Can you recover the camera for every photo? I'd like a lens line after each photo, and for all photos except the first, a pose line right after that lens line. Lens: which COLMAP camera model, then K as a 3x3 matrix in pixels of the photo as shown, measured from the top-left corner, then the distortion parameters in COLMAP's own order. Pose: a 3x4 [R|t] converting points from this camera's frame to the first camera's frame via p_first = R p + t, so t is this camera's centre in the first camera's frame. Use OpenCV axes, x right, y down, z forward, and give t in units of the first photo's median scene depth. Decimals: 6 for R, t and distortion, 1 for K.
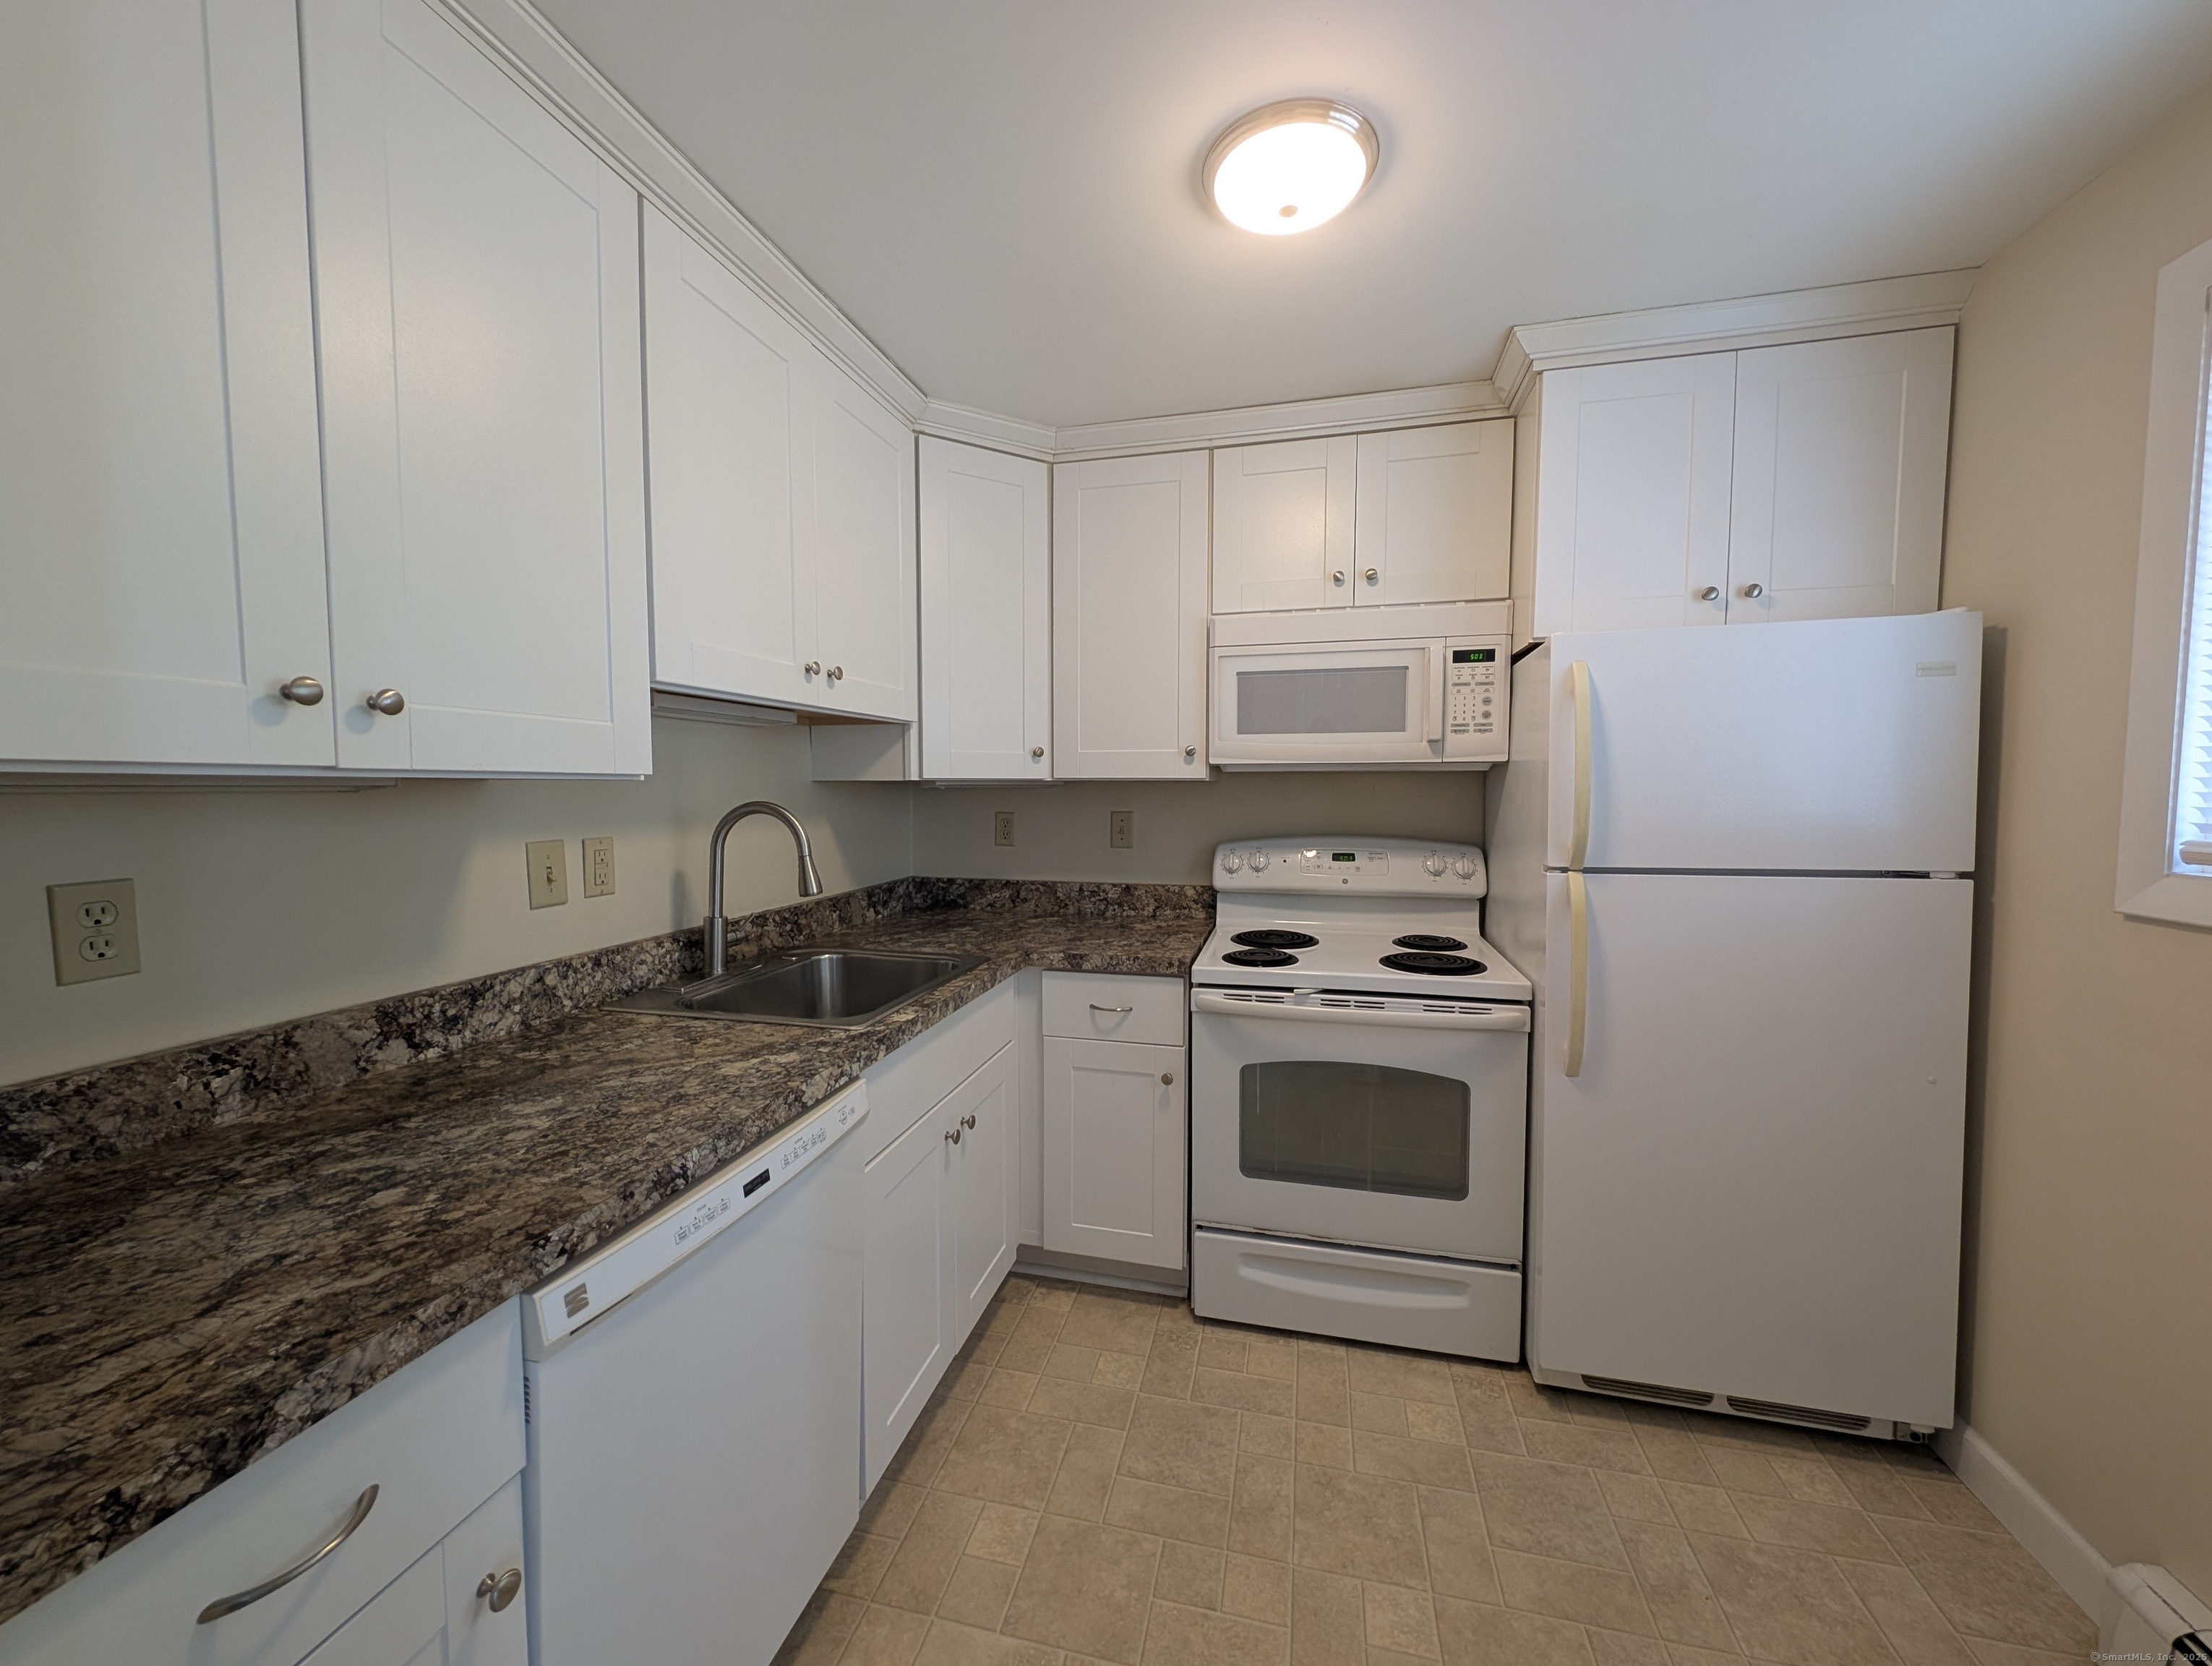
lens RADIAL K [[850.0, 0, 1108.9], [0, 850.0, 823.4], [0, 0, 1]] dist [0.011697, -0.001541]
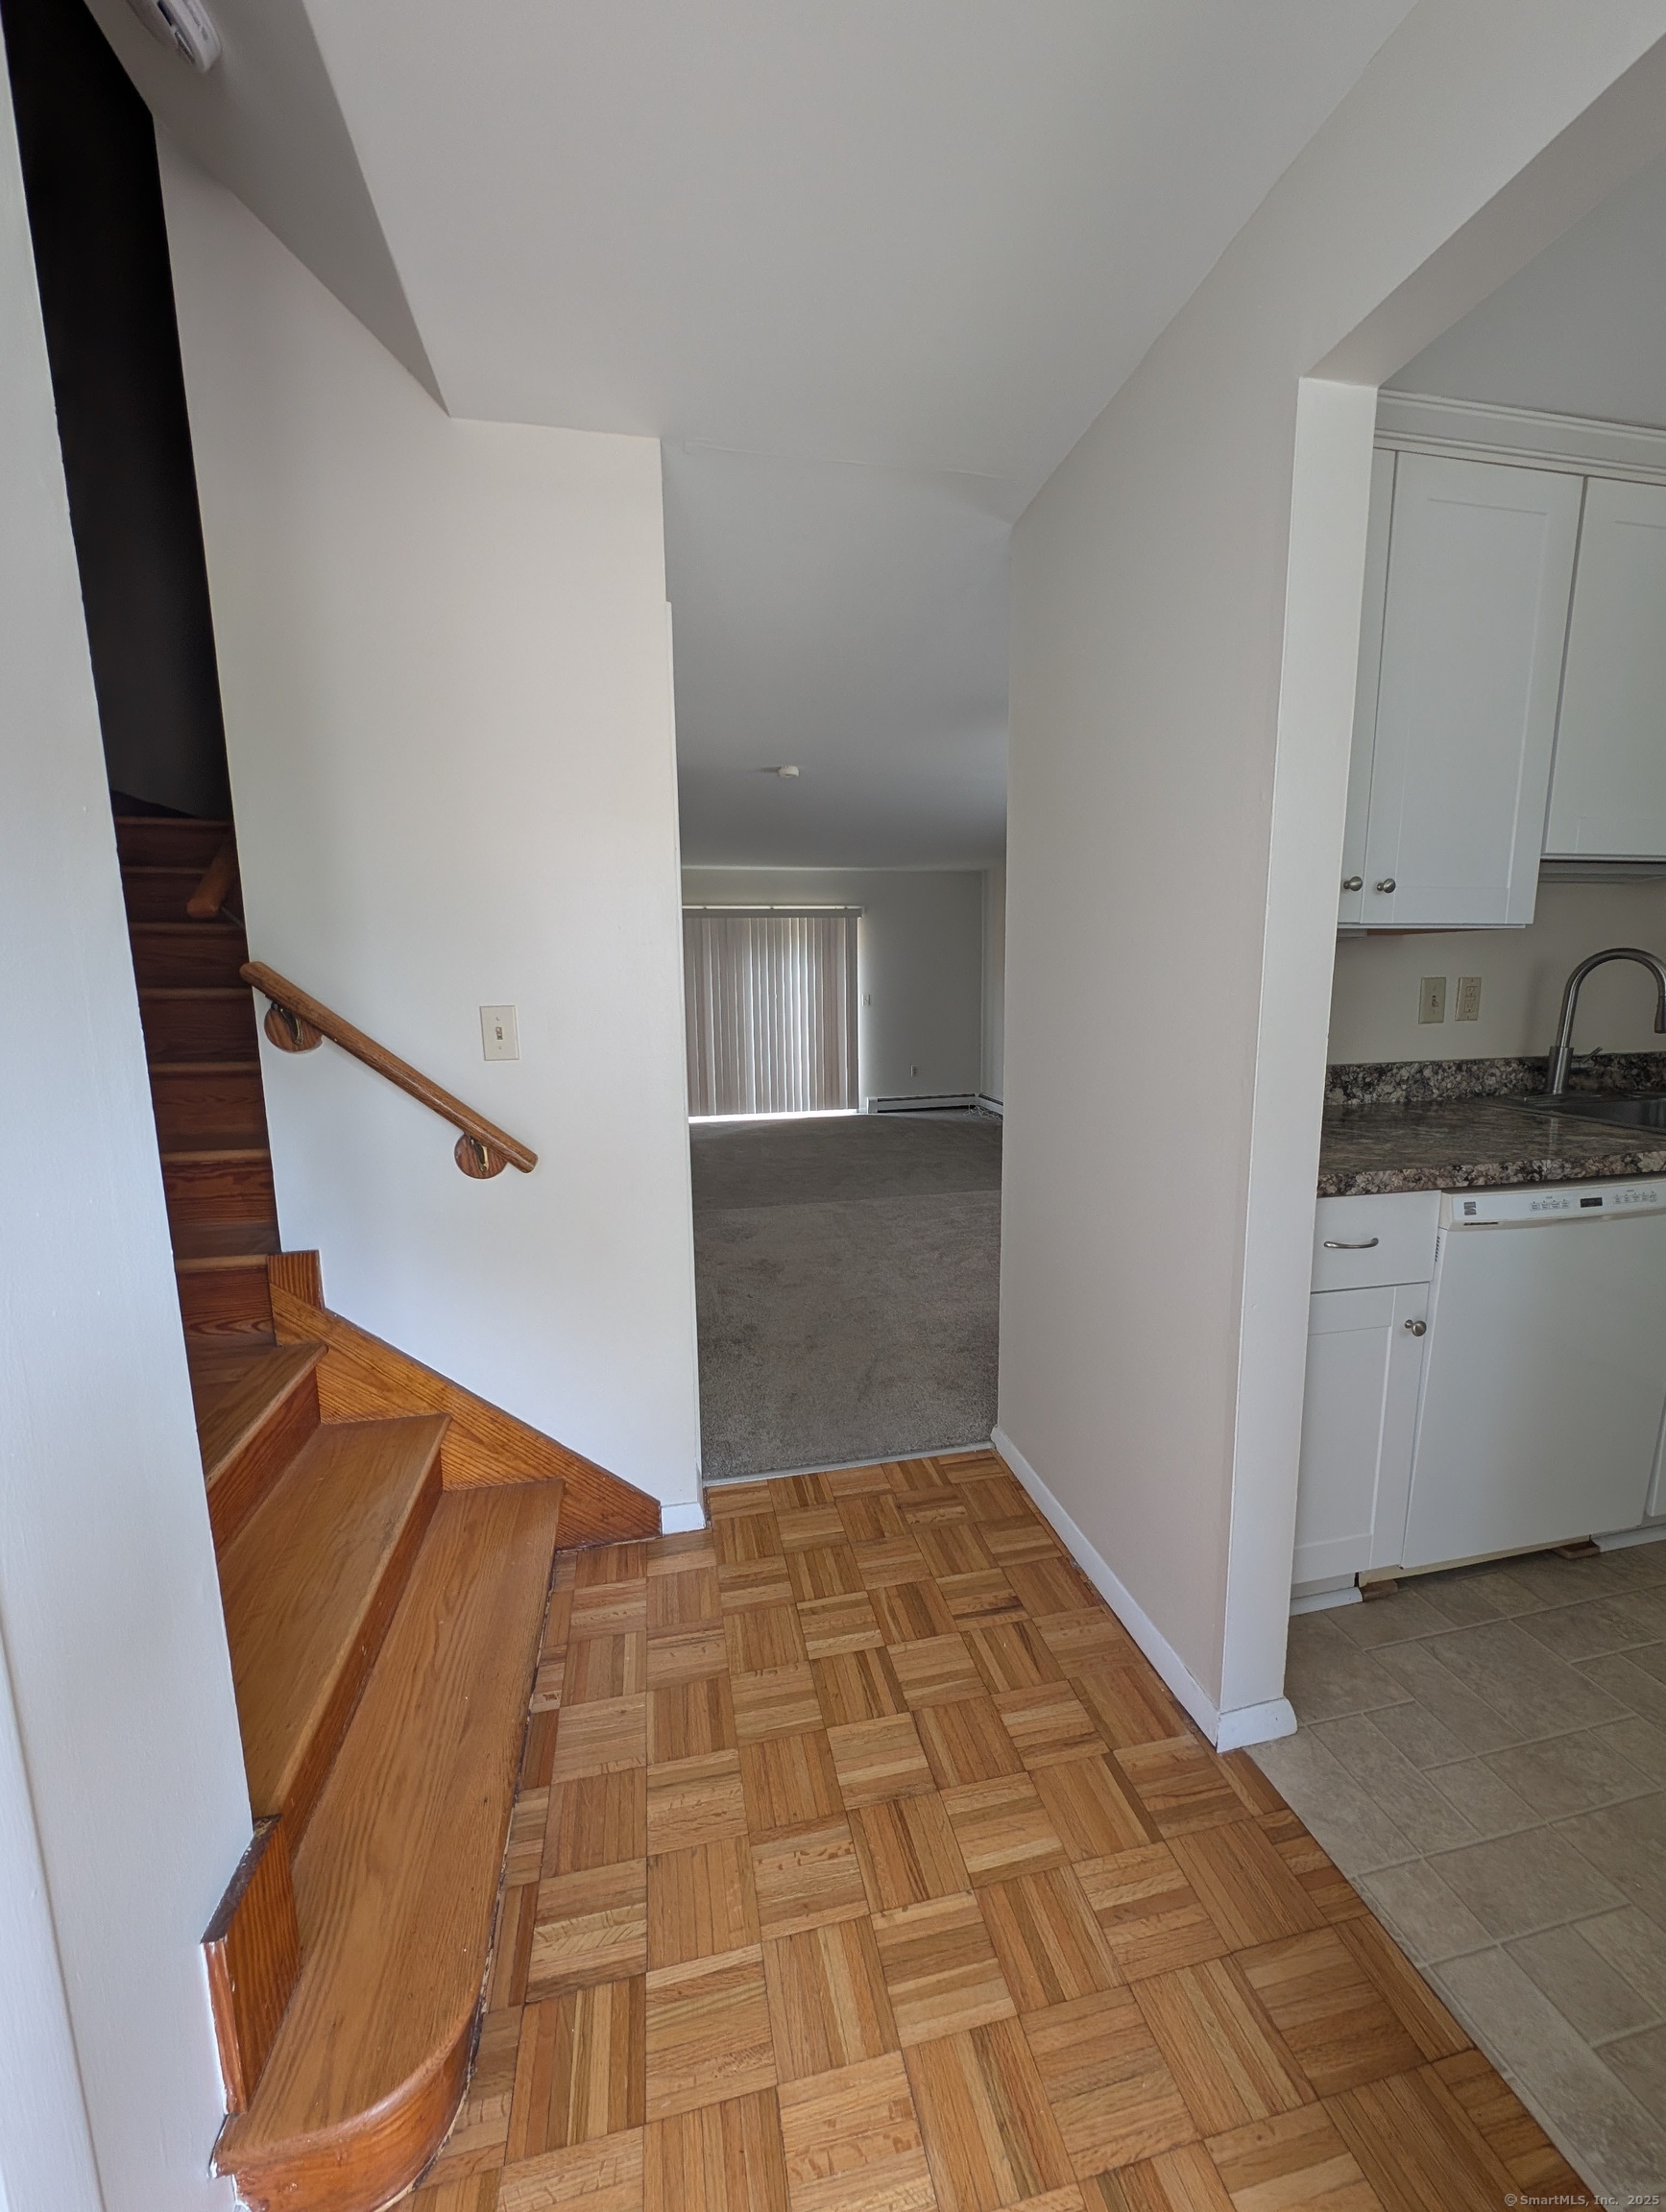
lens RADIAL K [[850.0, 0, 844.3], [0, 850.0, 1099.5], [0, 0, 1]] dist [0.011697, -0.001541]
pose [[0.451987, 0.133697, -0.881948, 0.207108], [-0.041998, 0.990797, 0.128674, 0.086930], [0.891035, -0.021119, 0.453442, -0.594524]]
